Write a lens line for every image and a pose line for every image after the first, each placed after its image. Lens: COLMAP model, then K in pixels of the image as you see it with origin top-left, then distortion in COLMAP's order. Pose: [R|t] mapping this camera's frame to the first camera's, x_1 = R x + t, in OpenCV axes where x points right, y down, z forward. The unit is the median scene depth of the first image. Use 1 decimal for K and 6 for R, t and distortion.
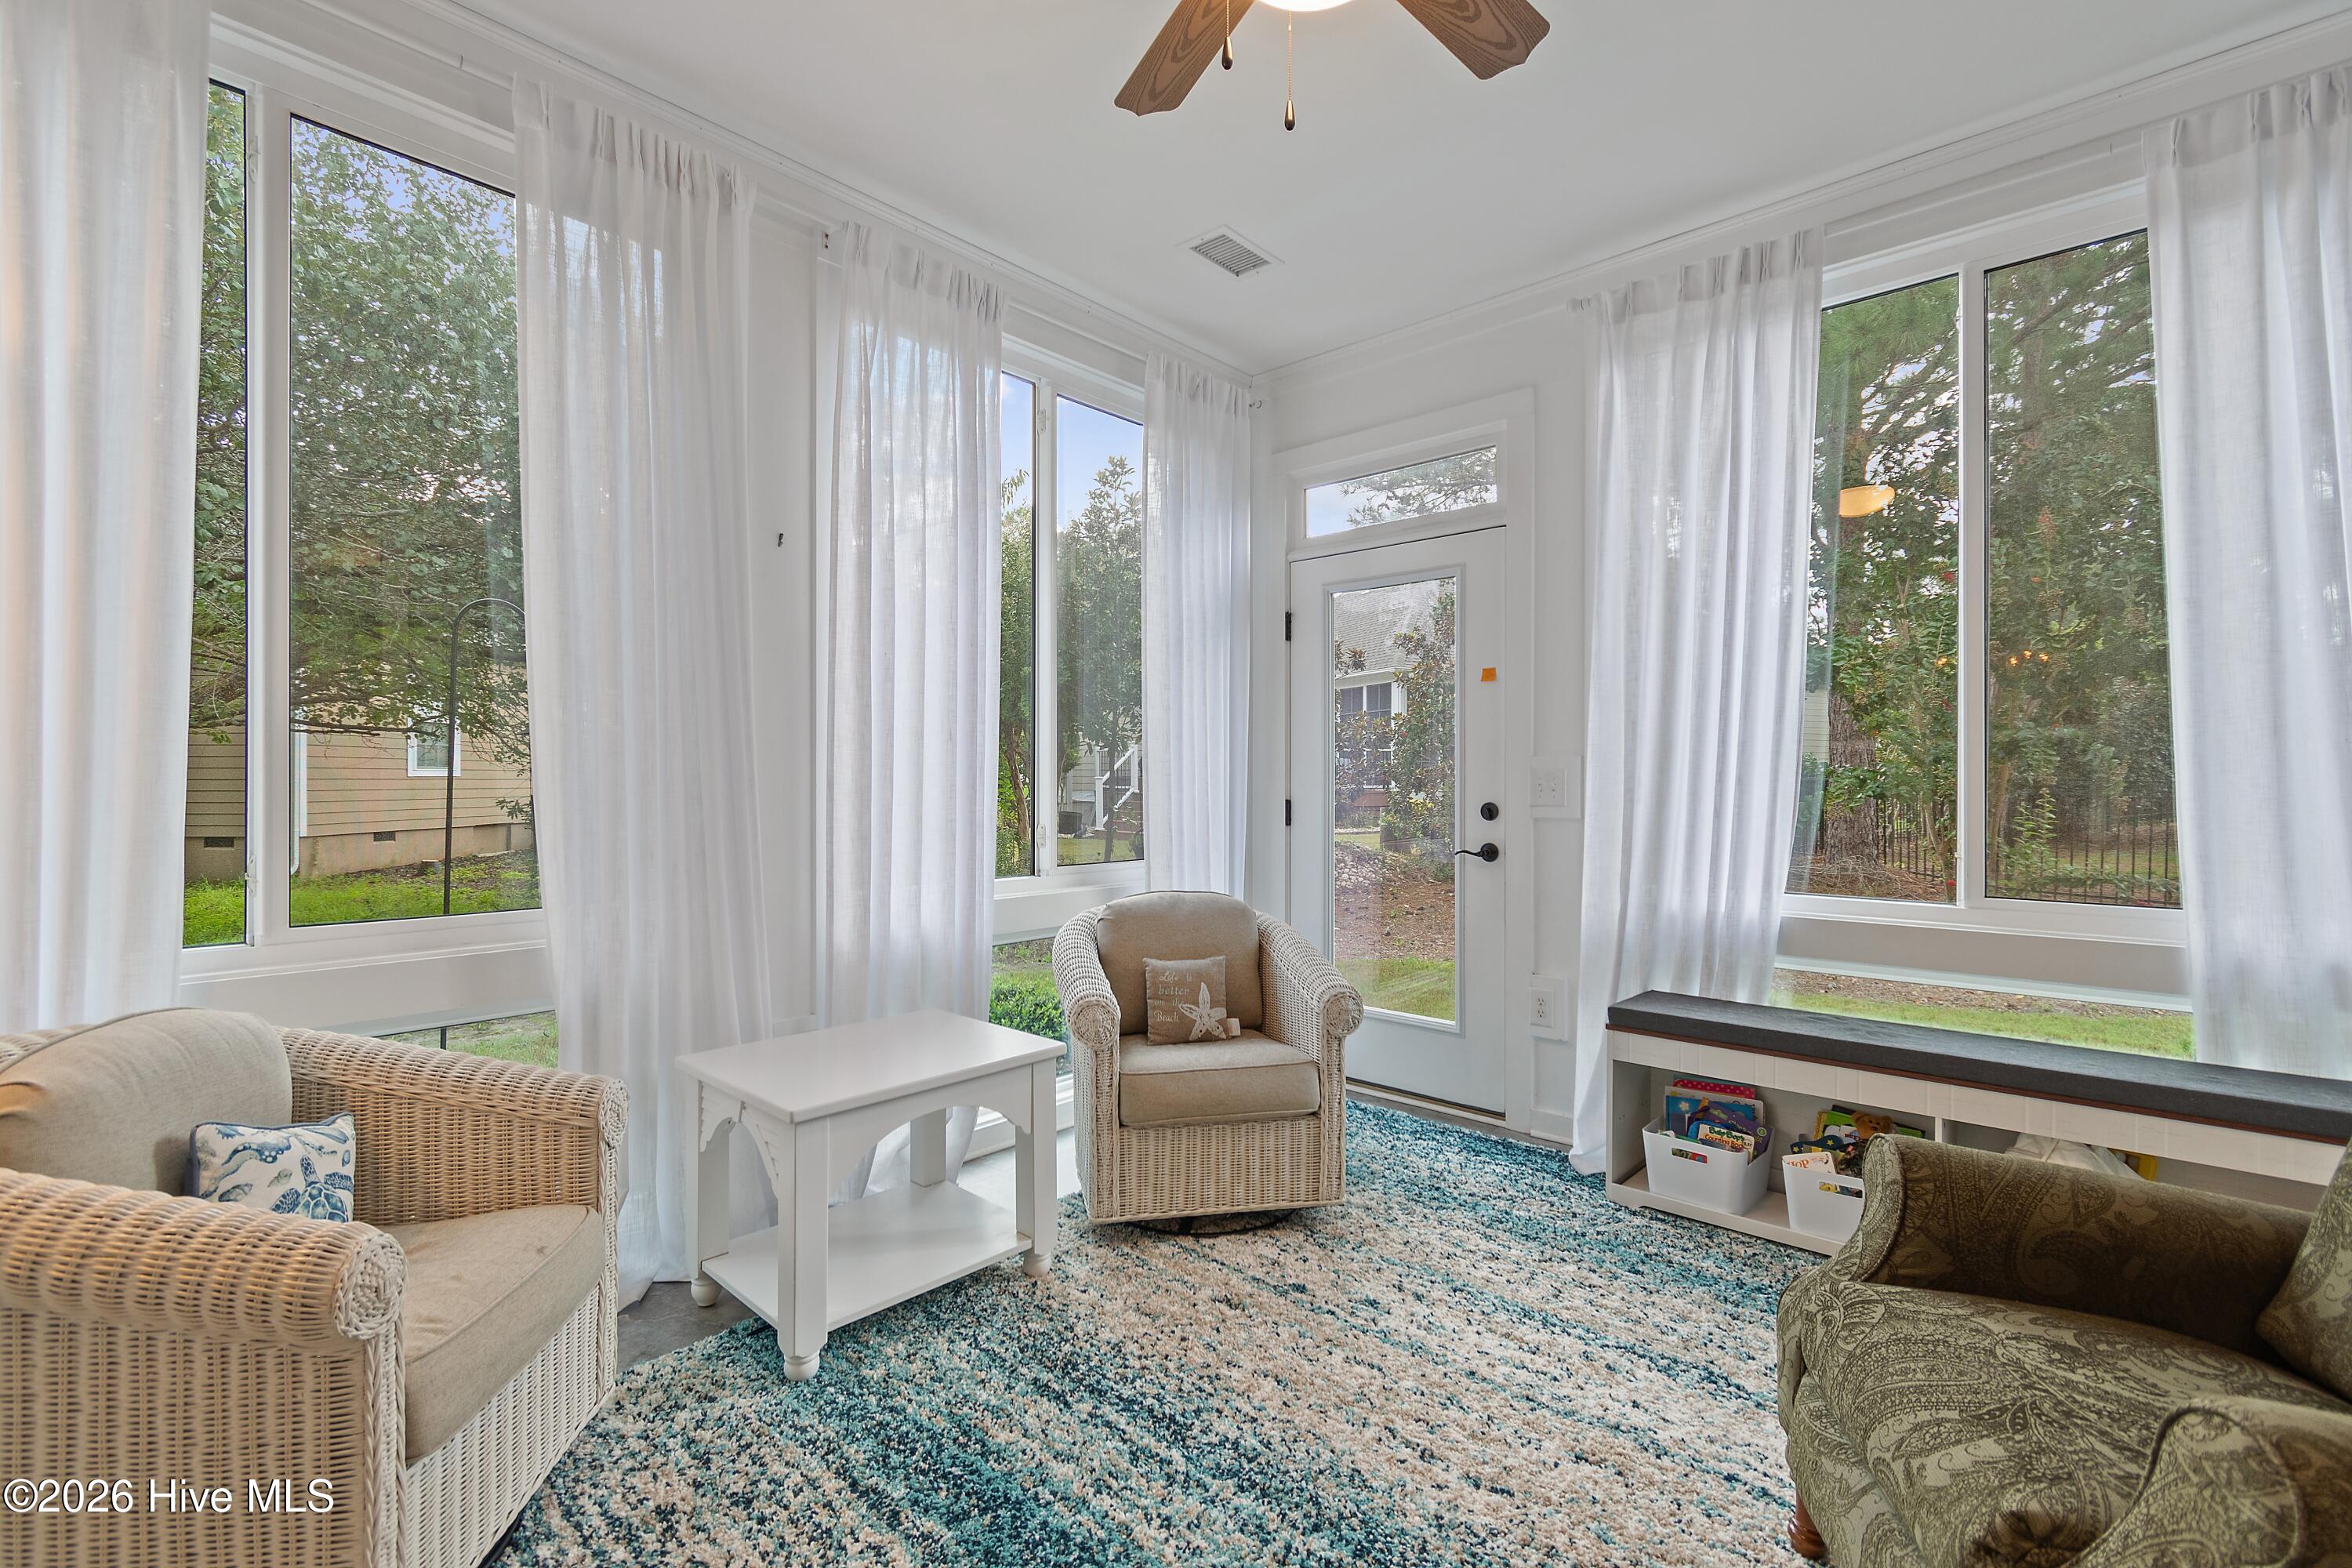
lens RADIAL K [[1033.5, 0, 1174.7], [0, 1033.5, 779.0], [0, 0, 1]] dist [0.002126, -0.000953]
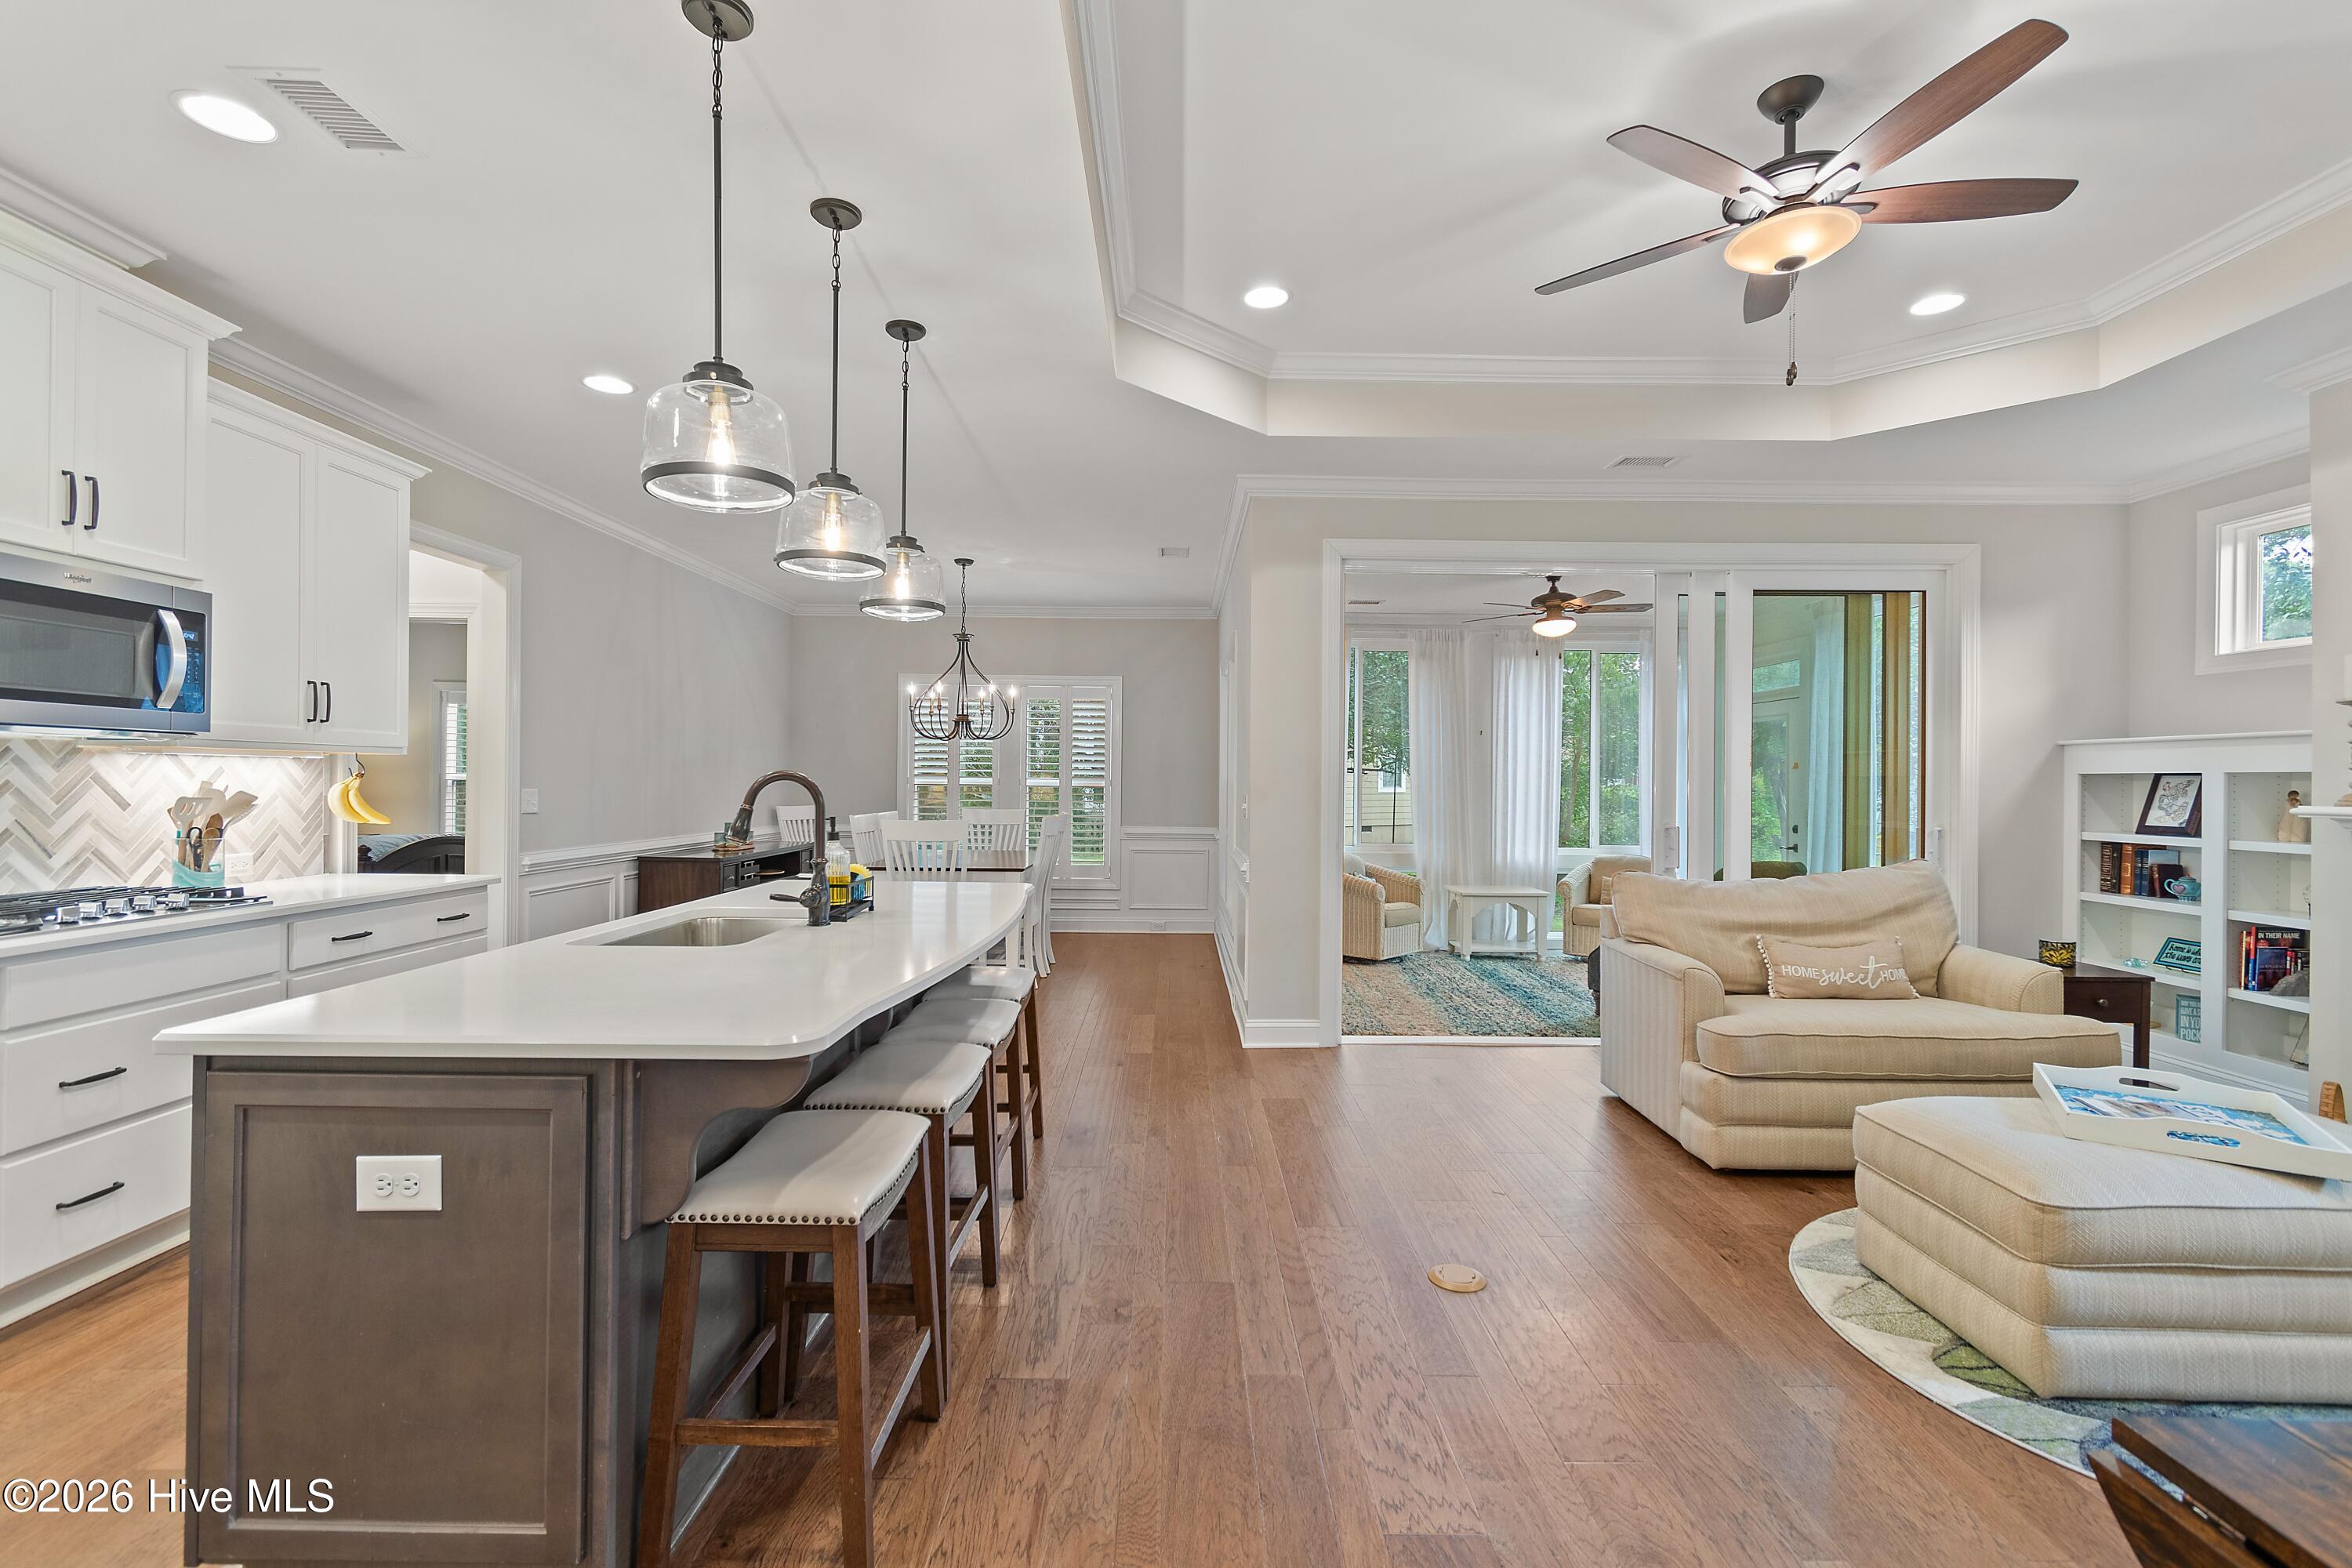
lens RADIAL K [[1033.5, 0, 1174.7], [0, 1033.5, 779.0], [0, 0, 1]] dist [0.002126, -0.000953]
pose [[0.676564, 0.001377, -0.736382, 1.439036], [-0.007116, 0.999964, -0.004668, -0.076912], [0.736349, 0.008398, 0.676550, -2.002960]]
